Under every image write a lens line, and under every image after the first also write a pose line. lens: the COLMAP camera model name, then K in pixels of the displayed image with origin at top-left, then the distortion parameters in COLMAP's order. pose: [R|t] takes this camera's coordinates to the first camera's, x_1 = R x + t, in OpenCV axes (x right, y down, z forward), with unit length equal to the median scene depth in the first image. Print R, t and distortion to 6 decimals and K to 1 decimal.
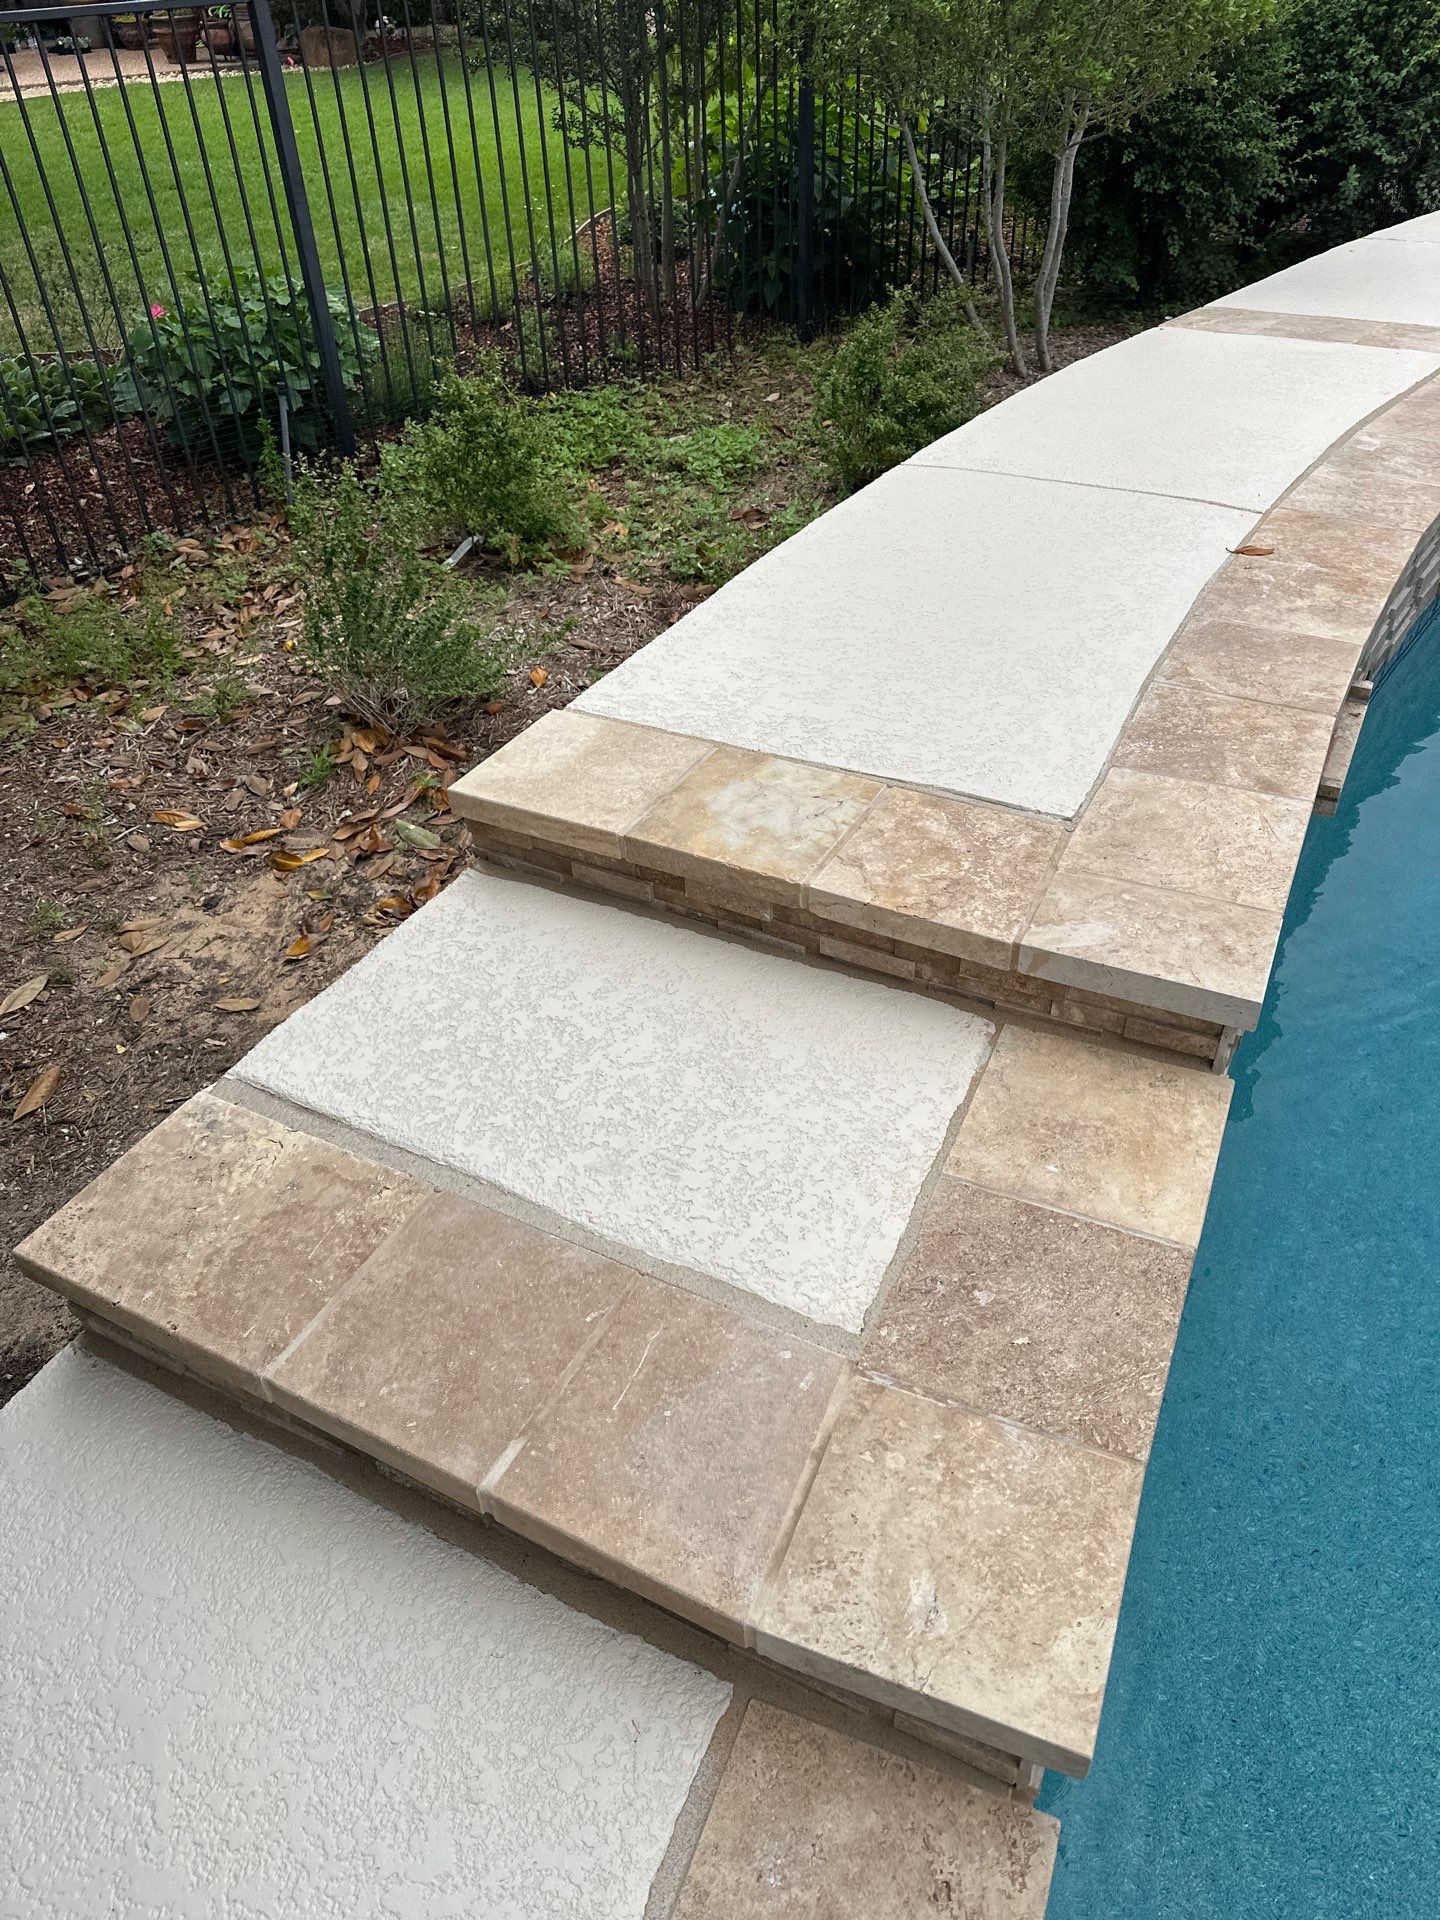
lens RADIAL K [[1382.4, 0, 724.8], [0, 1382.4, 960.7], [0, 0, 1]] dist [-0.003541, -0.002114]
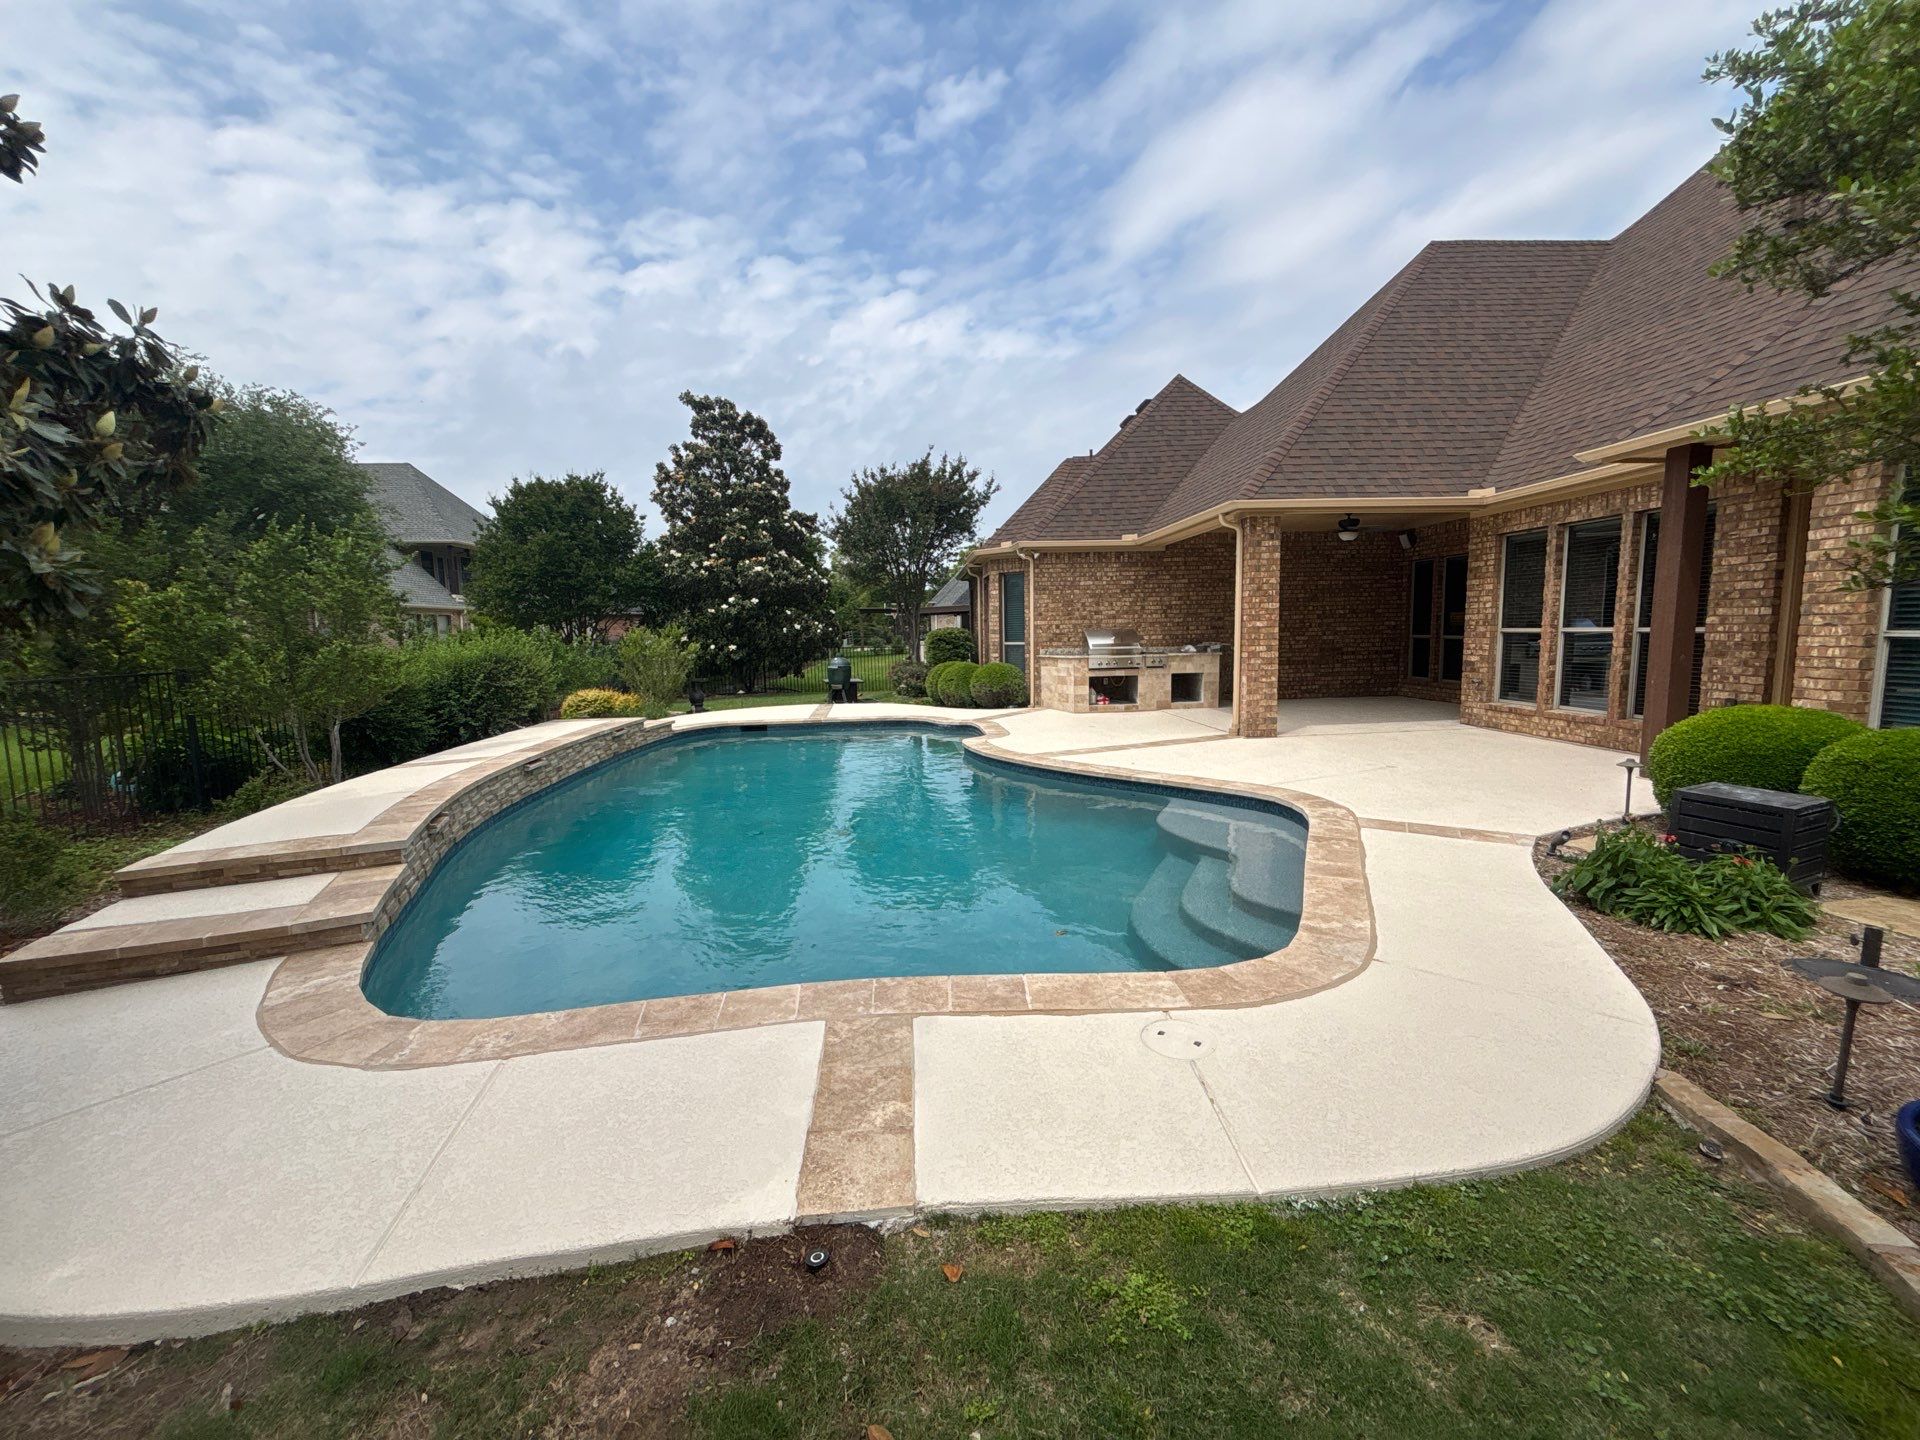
lens RADIAL K [[775.7, 0, 959.4], [0, 775.7, 718.1], [0, 0, 1]] dist [0.000643, 0.000018]
pose [[0.639721, -0.067011, 0.765680, -0.120621], [0.473723, 0.818857, -0.324128, 0.433574], [-0.605263, 0.570072, 0.555585, -0.550466]]
